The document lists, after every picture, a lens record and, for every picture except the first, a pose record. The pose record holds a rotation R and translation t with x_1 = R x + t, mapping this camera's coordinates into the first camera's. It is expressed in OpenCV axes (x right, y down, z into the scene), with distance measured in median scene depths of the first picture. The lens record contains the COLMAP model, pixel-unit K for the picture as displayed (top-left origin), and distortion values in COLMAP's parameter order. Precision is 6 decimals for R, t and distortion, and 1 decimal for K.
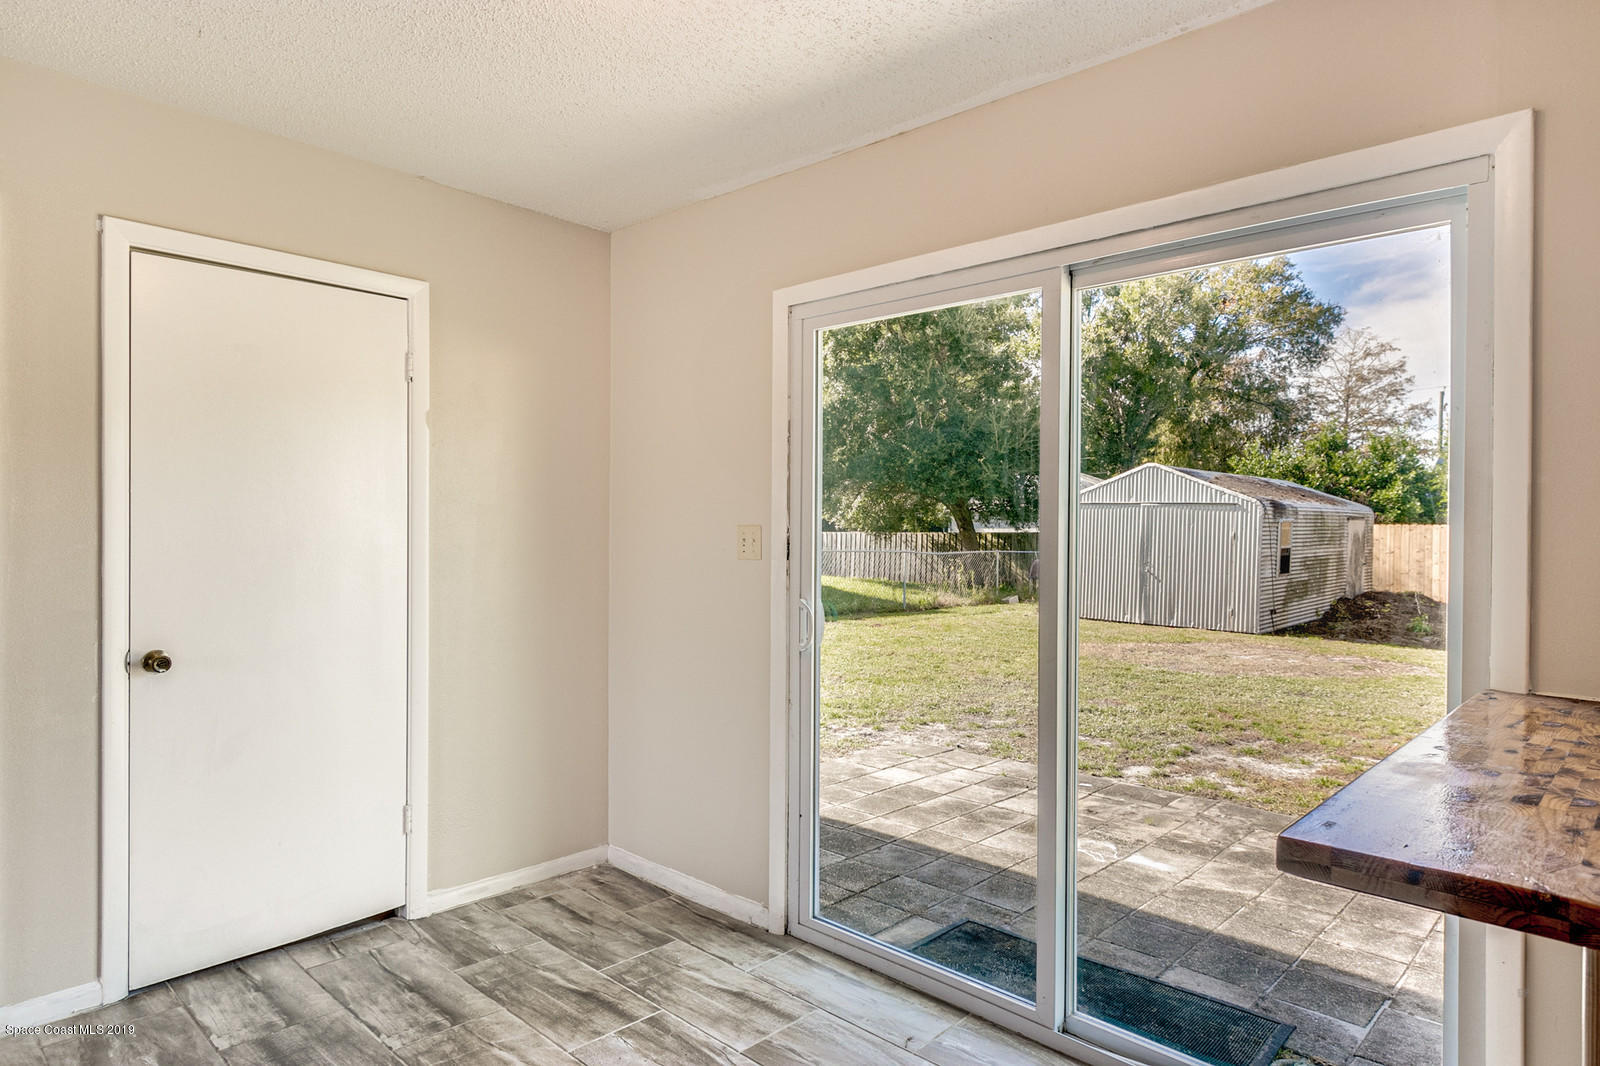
lens RADIAL K [[882.2, 0, 793.6], [0, 882.2, 526.4], [0, 0, 1]] dist [0.004322, -0.002224]
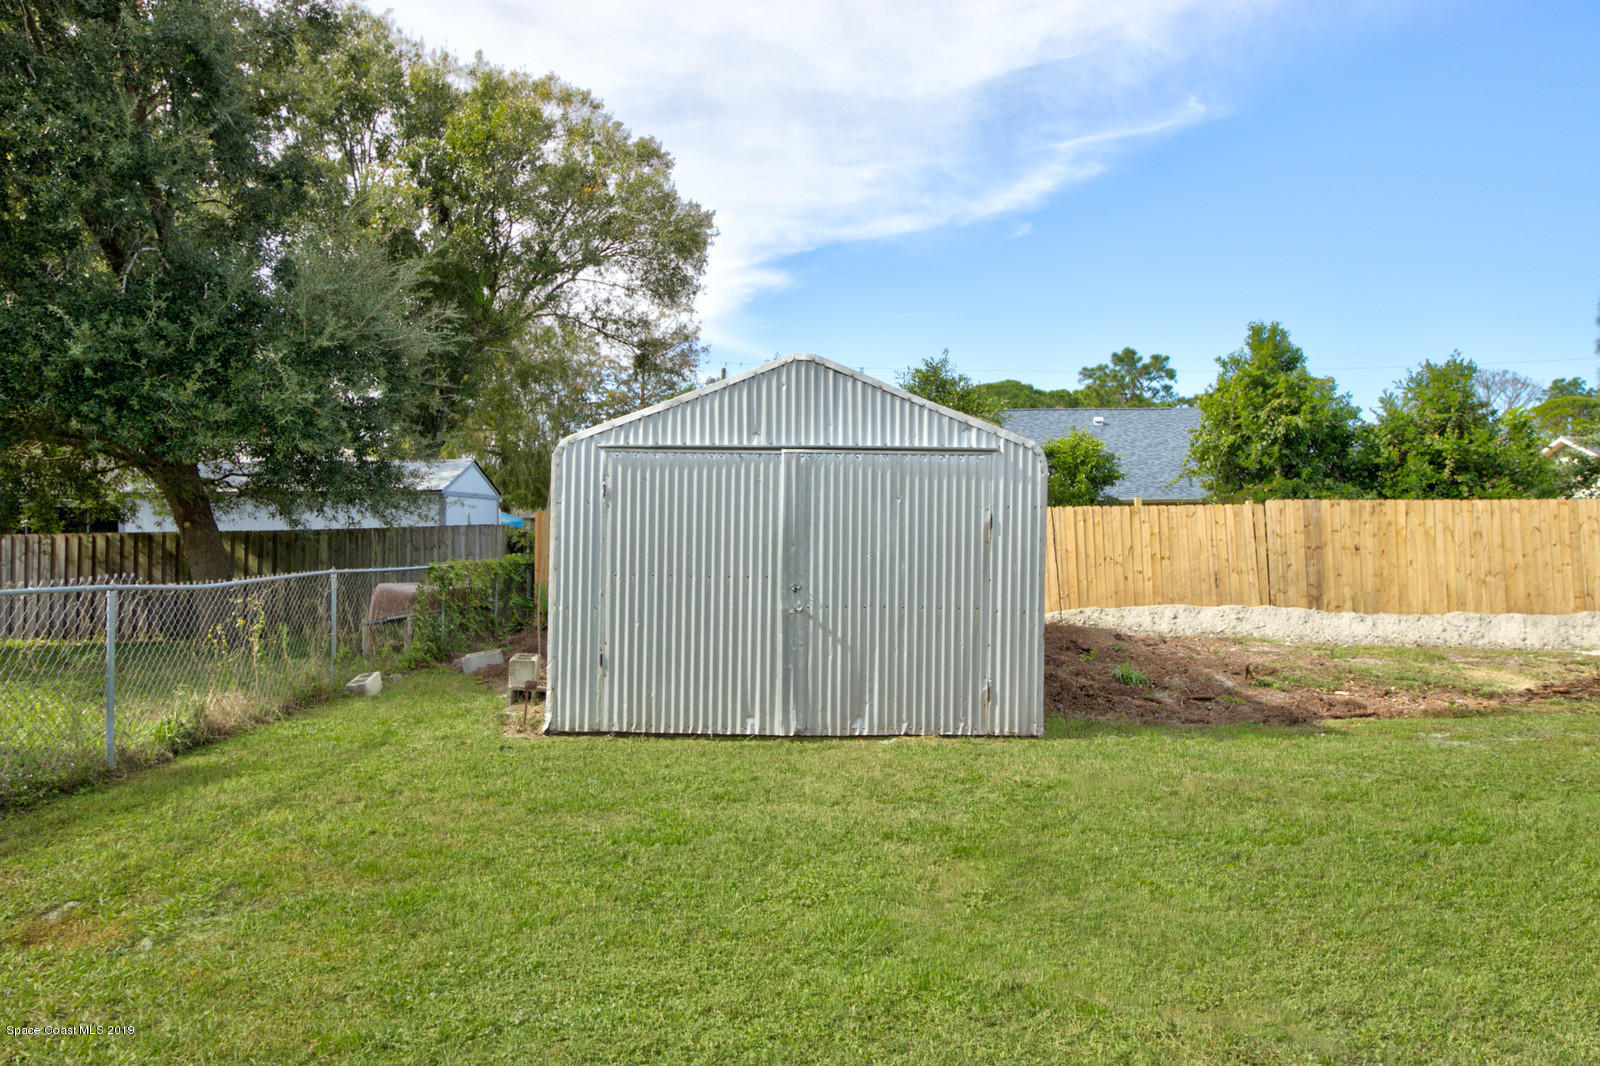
lens RADIAL K [[1133.9, 0, 802.2], [0, 1133.9, 527.1], [0, 0, 1]] dist [0.006258, 0.000911]
pose [[0.729134, -0.012248, 0.684261, 0.020531], [0.011134, 0.999920, 0.006034, 0.005485], [-0.684281, 0.003219, 0.729212, 0.395708]]
